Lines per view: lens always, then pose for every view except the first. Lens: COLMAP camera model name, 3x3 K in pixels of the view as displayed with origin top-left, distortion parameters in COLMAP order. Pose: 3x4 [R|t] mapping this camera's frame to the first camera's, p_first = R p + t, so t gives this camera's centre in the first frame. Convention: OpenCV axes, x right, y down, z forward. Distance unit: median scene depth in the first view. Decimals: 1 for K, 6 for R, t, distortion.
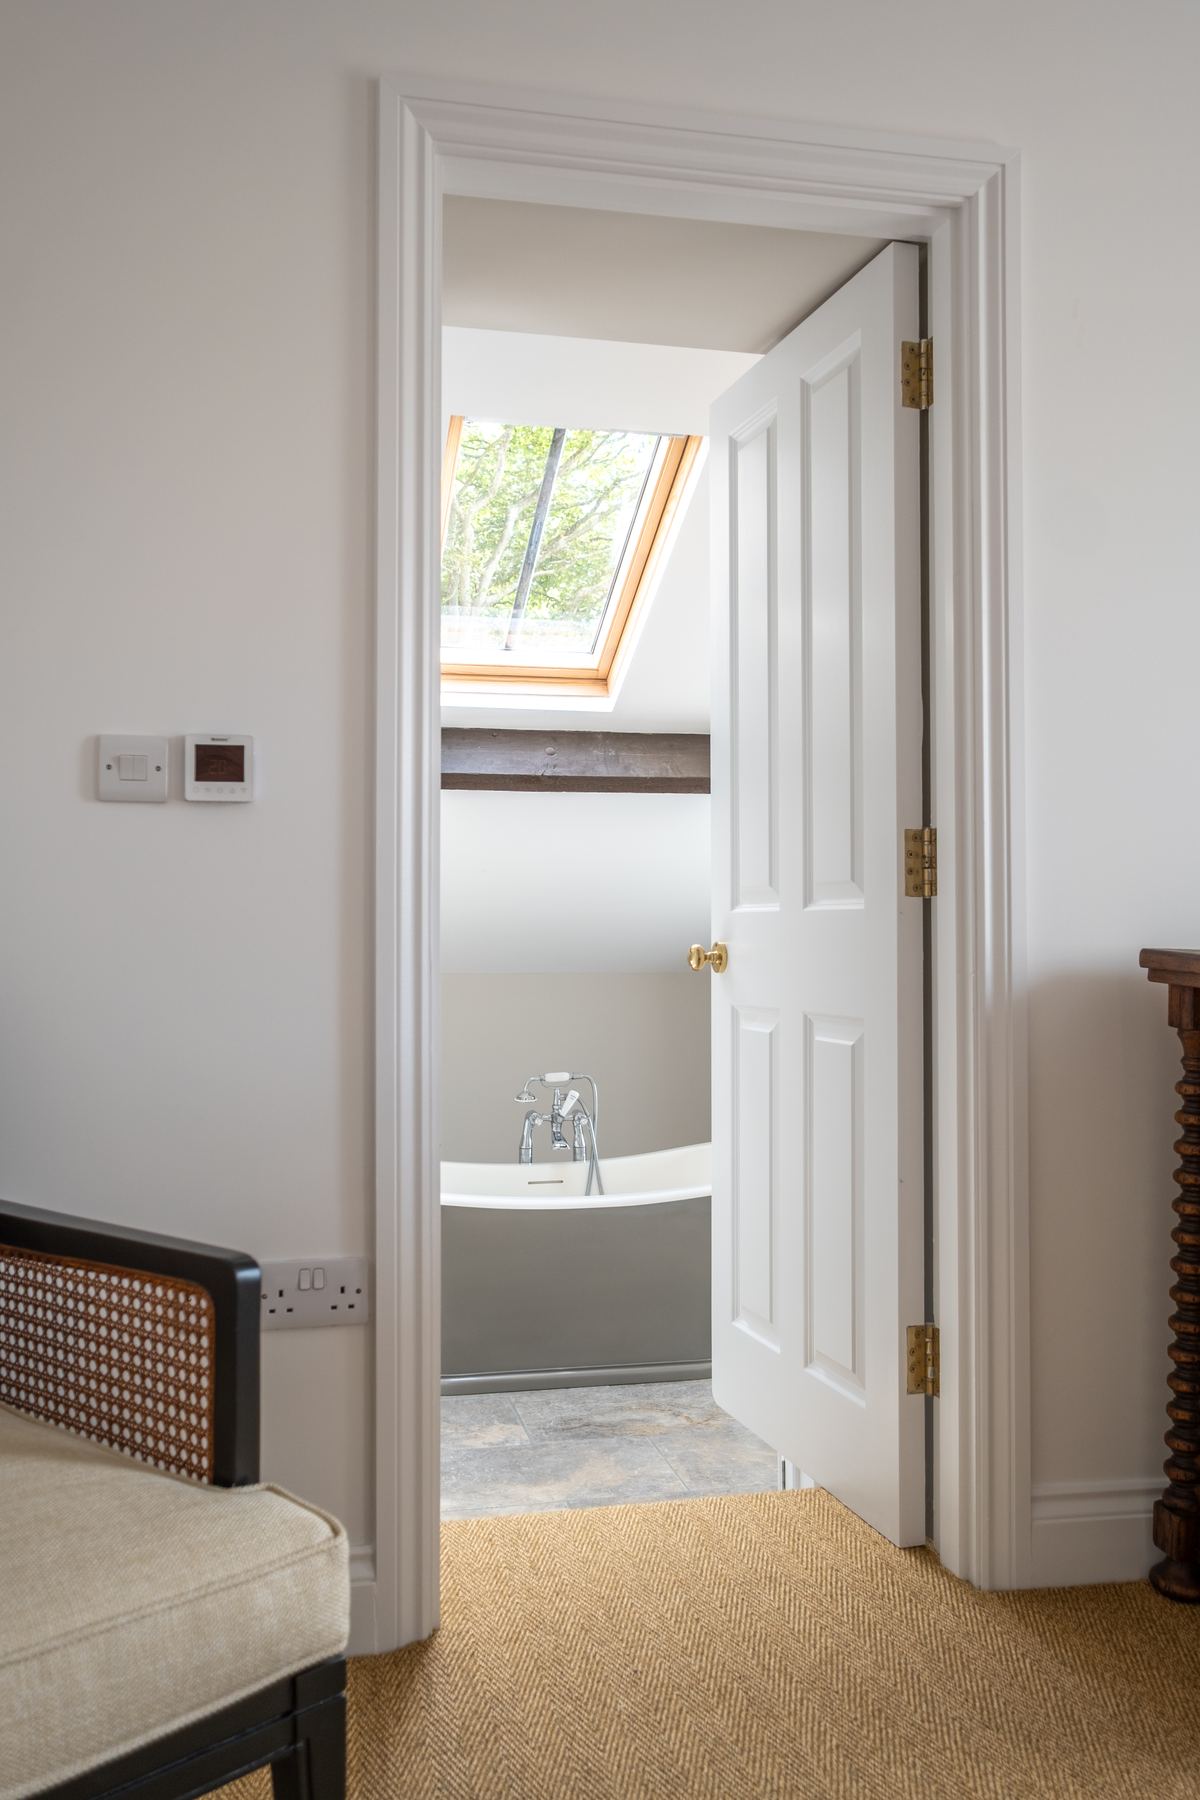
lens RADIAL K [[1514.4, 0, 600.0], [0, 1514.4, 900.0], [0, 0, 1]] dist [0.004840, 0.005287]
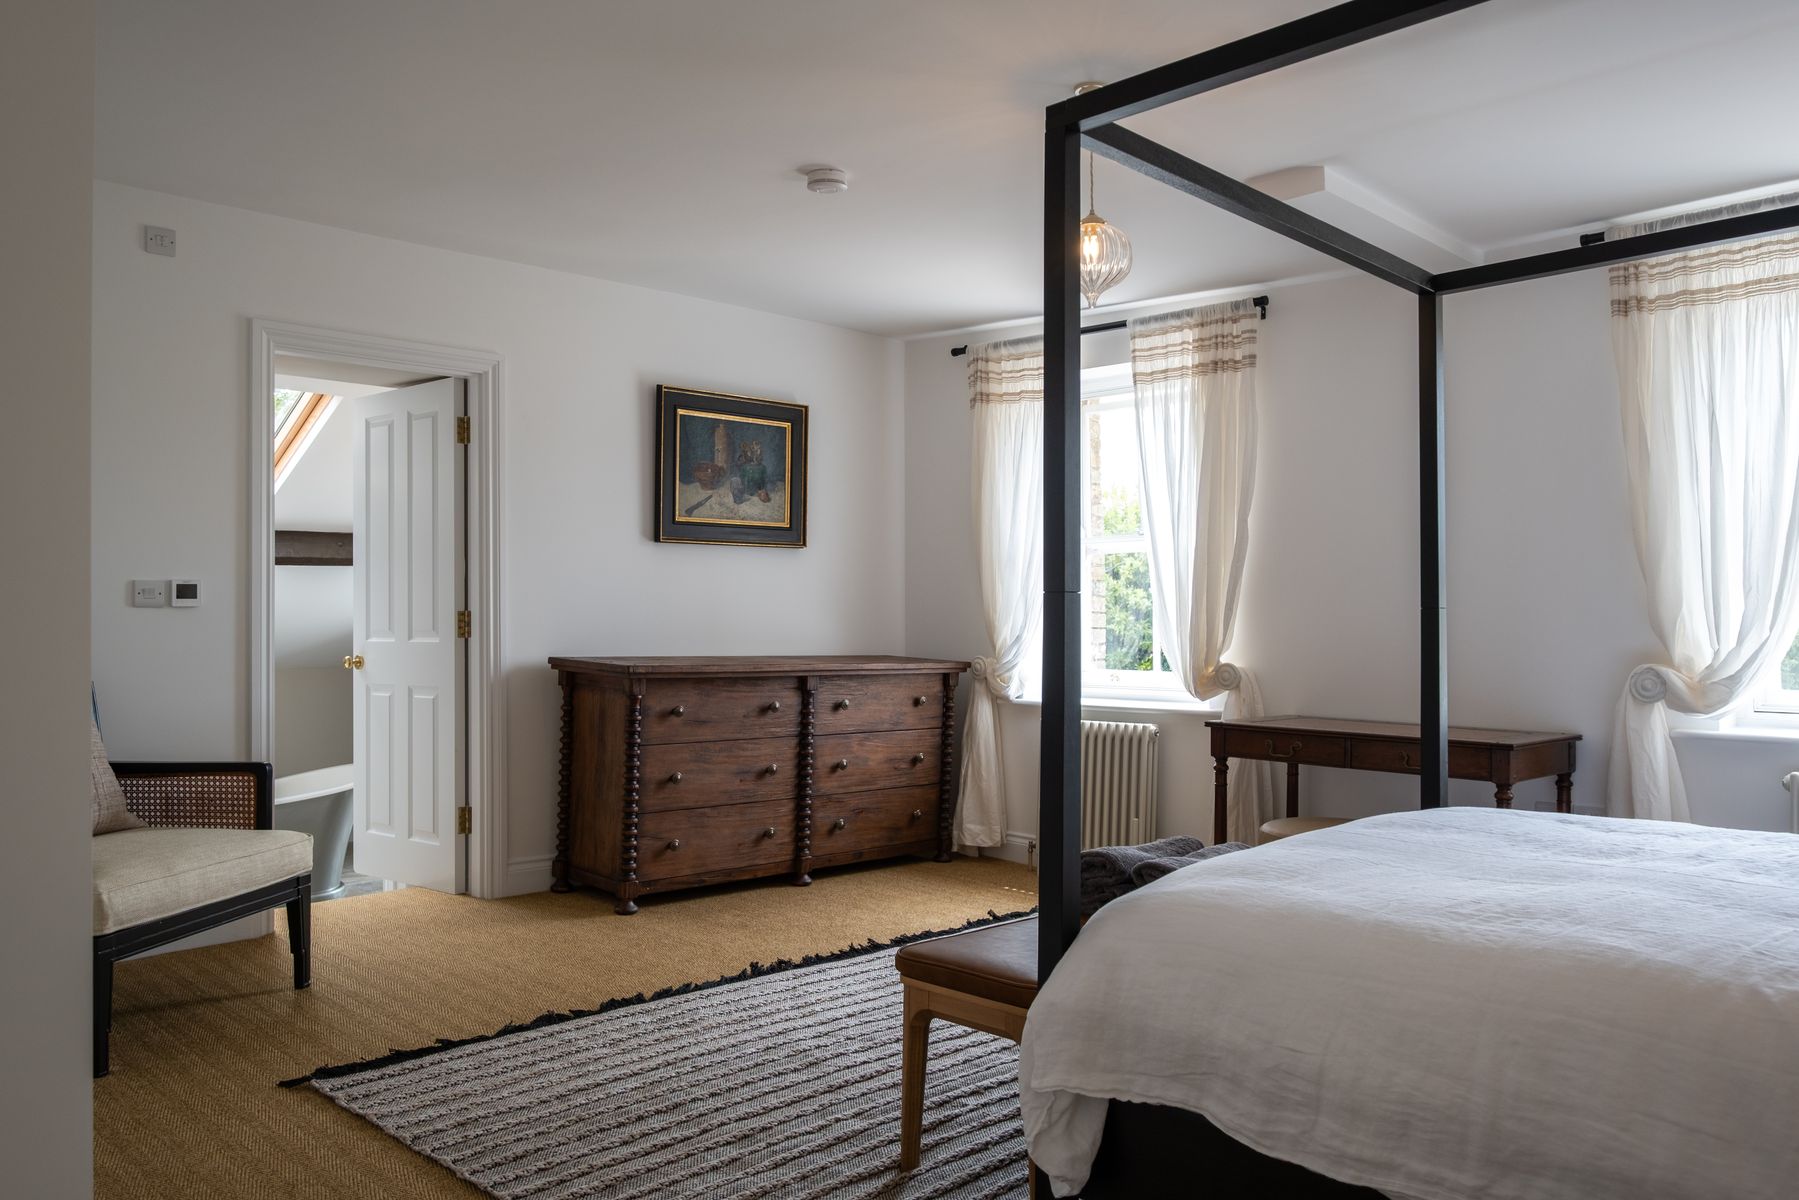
lens RADIAL K [[1345.9, 0, 899.5], [0, 1345.9, 600.0], [0, 0, 1]] dist [0.004371, -0.005144]
pose [[0.839692, 0.003060, 0.543055, -0.279772], [-0.004254, 0.999991, 0.000943, -0.049357], [-0.543047, -0.003102, 0.839697, -0.898780]]
